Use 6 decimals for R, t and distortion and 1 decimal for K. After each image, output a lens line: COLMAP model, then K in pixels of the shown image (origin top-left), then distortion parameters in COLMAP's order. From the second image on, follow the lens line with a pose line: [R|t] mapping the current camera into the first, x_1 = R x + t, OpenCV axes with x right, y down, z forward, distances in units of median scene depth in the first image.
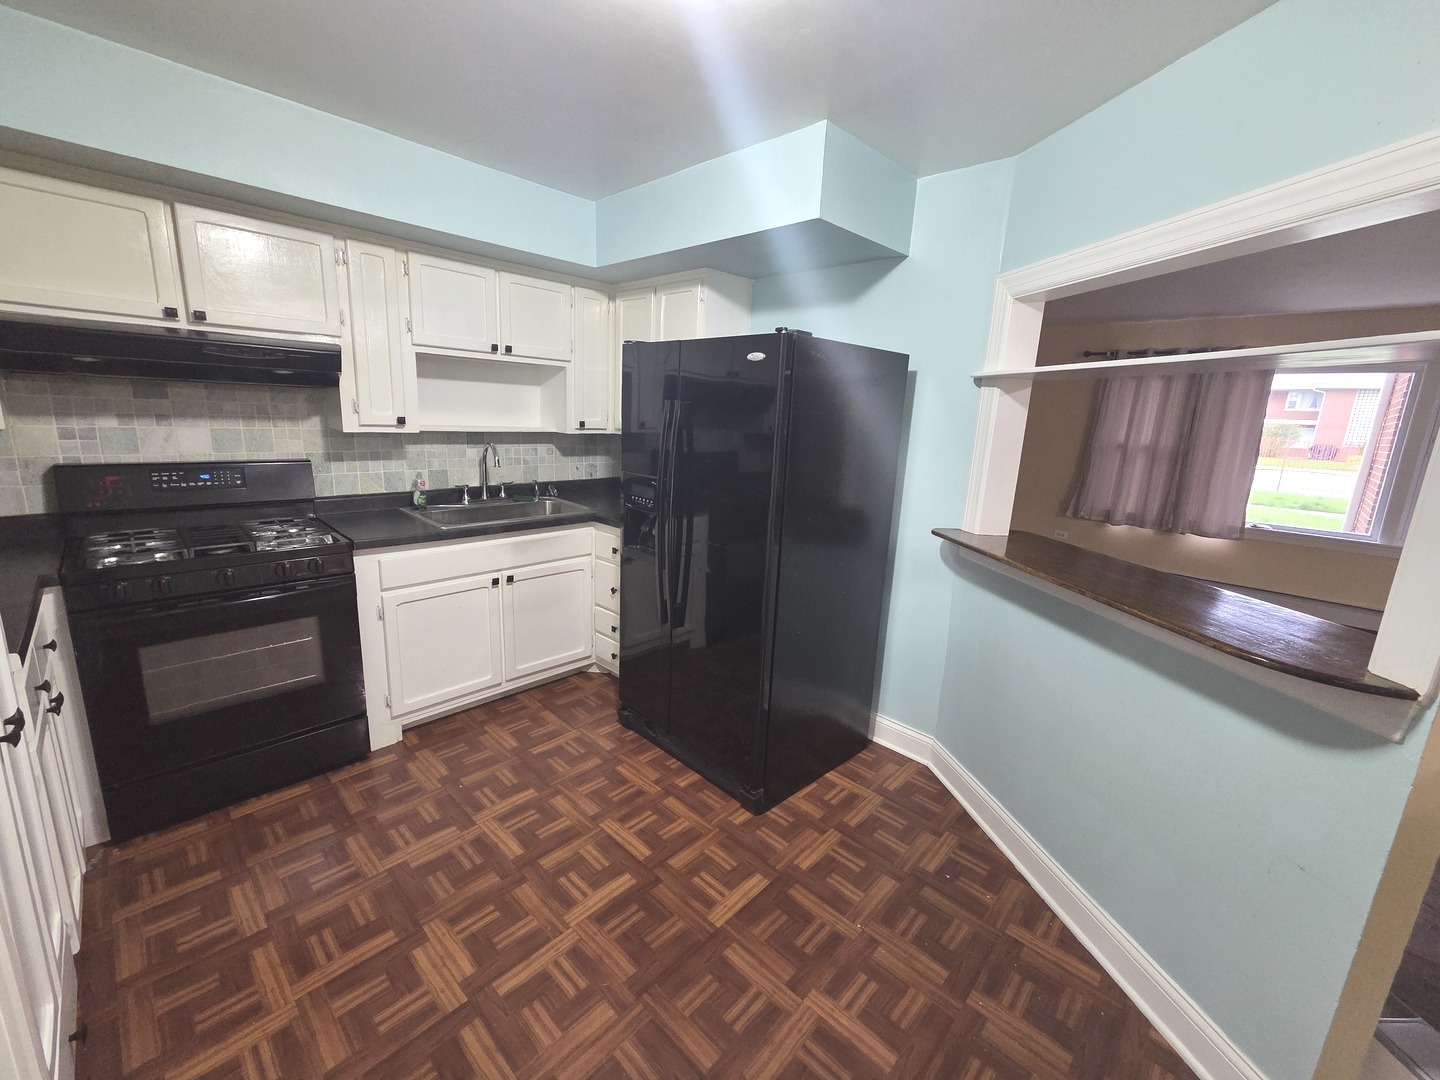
lens RADIAL K [[588.2, 0, 723.7], [0, 588.2, 535.8], [0, 0, 1]] dist [0.004879, 0.000281]
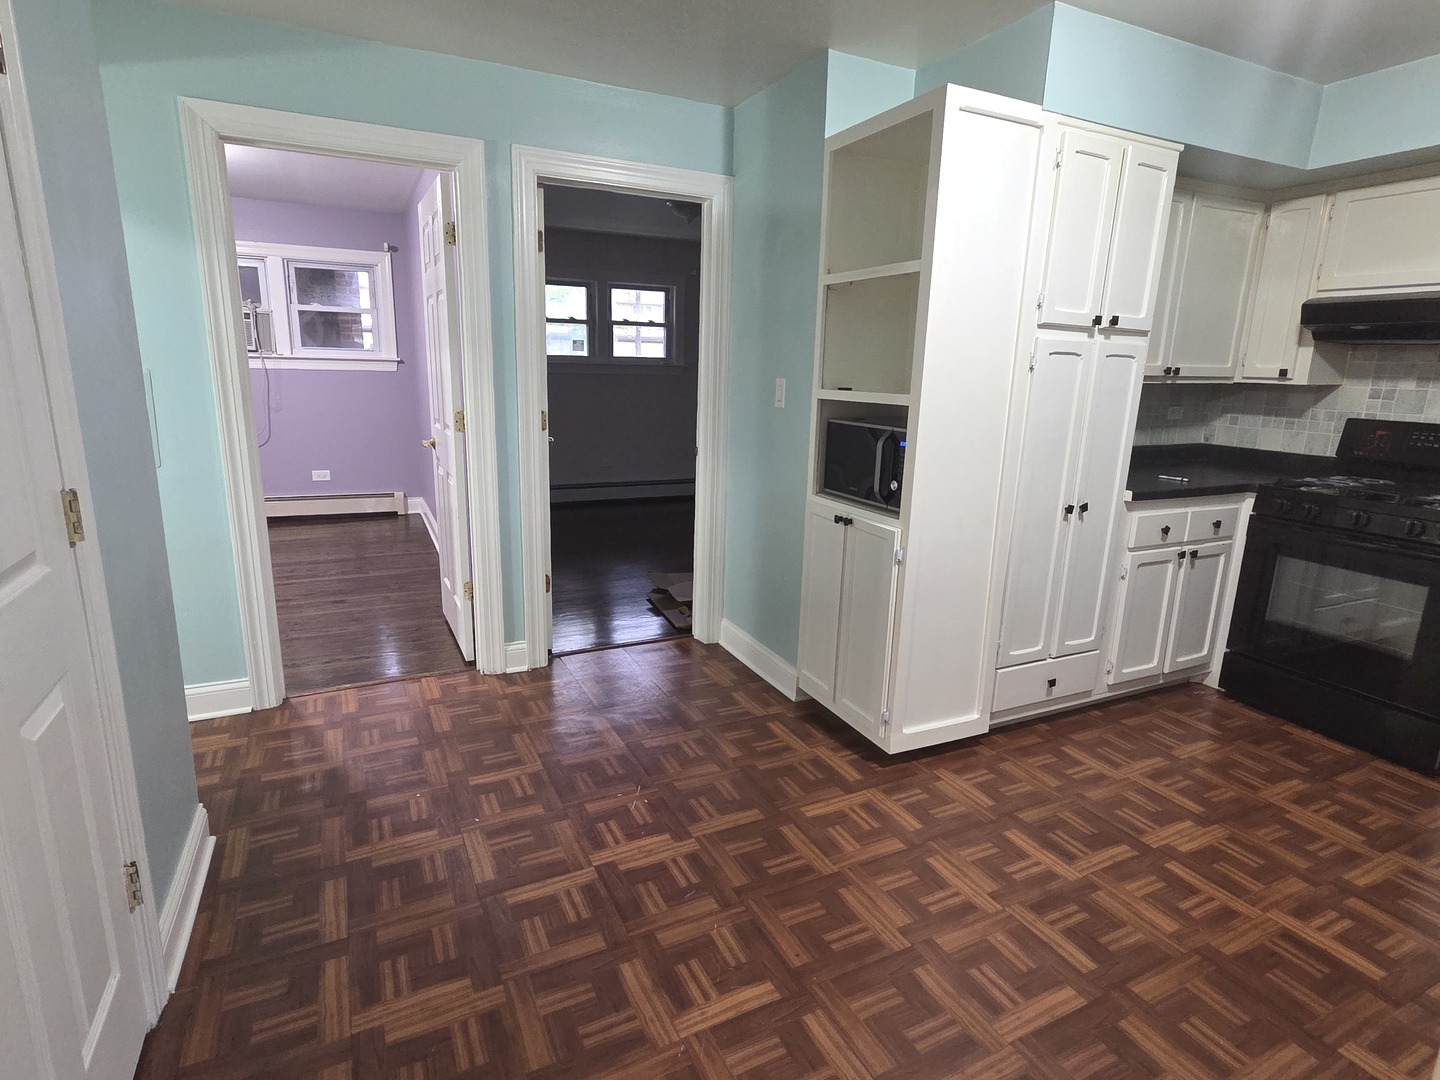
lens RADIAL K [[761.6, 0, 719.5], [0, 761.6, 539.9], [0, 0, 1]] dist [0.003106, 0.000153]
pose [[-0.345235, 0.157269, -0.925245, 0.742429], [-0.238575, 0.938768, 0.248587, 0.033087], [0.907686, 0.306562, -0.286575, 0.304912]]
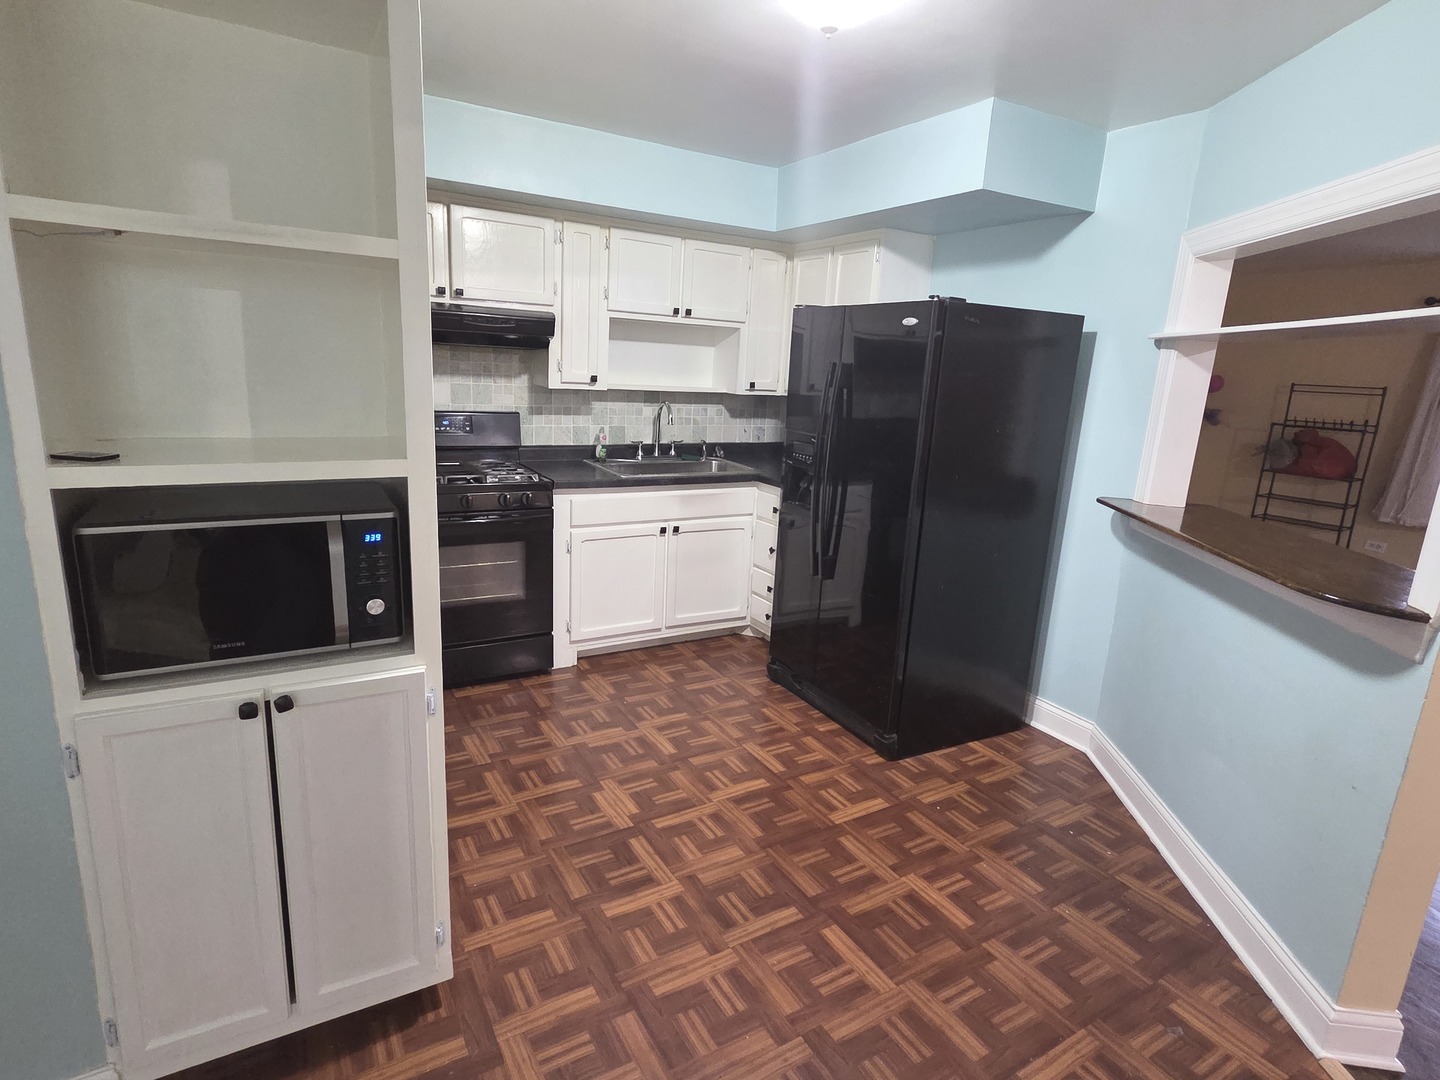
lens RADIAL K [[761.6, 0, 728.0], [0, 761.6, 539.8], [0, 0, 1]] dist [0.003106, 0.000153]
pose [[0.963864, 0.065778, -0.258145, 0.099197], [-0.065250, 0.997812, 0.010621, 0.085485], [0.258278, 0.006607, 0.966048, -0.361982]]
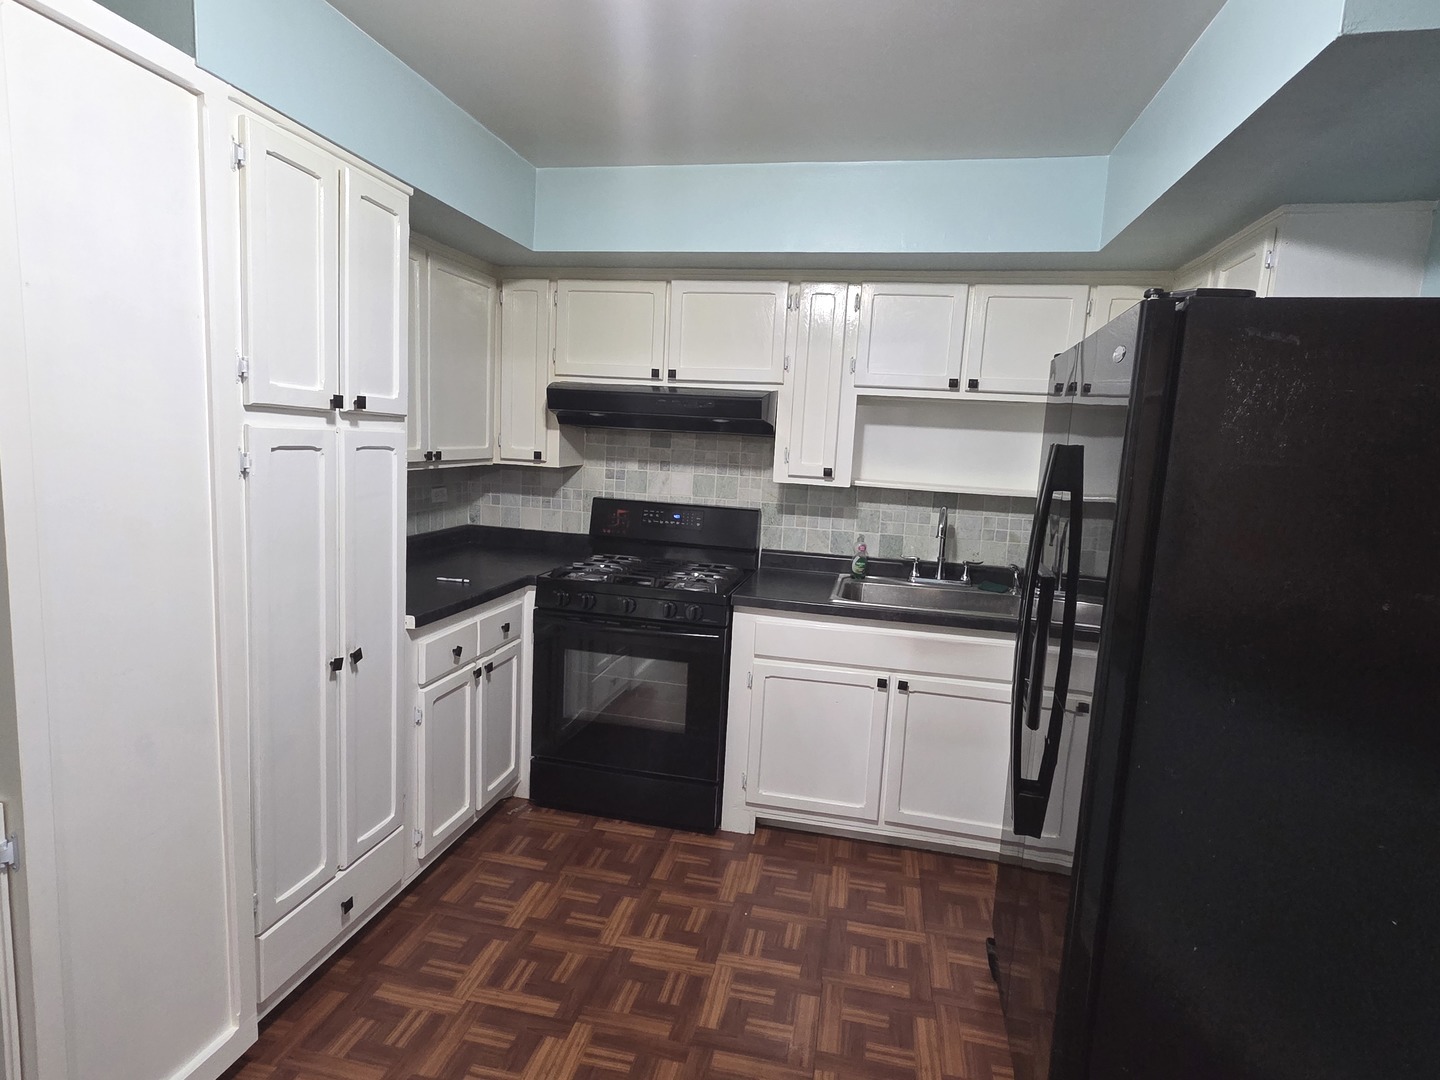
lens RADIAL K [[761.6, 0, 725.5], [0, 761.6, 538.1], [0, 0, 1]] dist [0.003106, 0.000153]
pose [[0.534645, 0.093339, -0.839907, 0.367165], [-0.206045, 0.978285, -0.022441, -0.048747], [0.819573, 0.185057, 0.542267, 0.315730]]
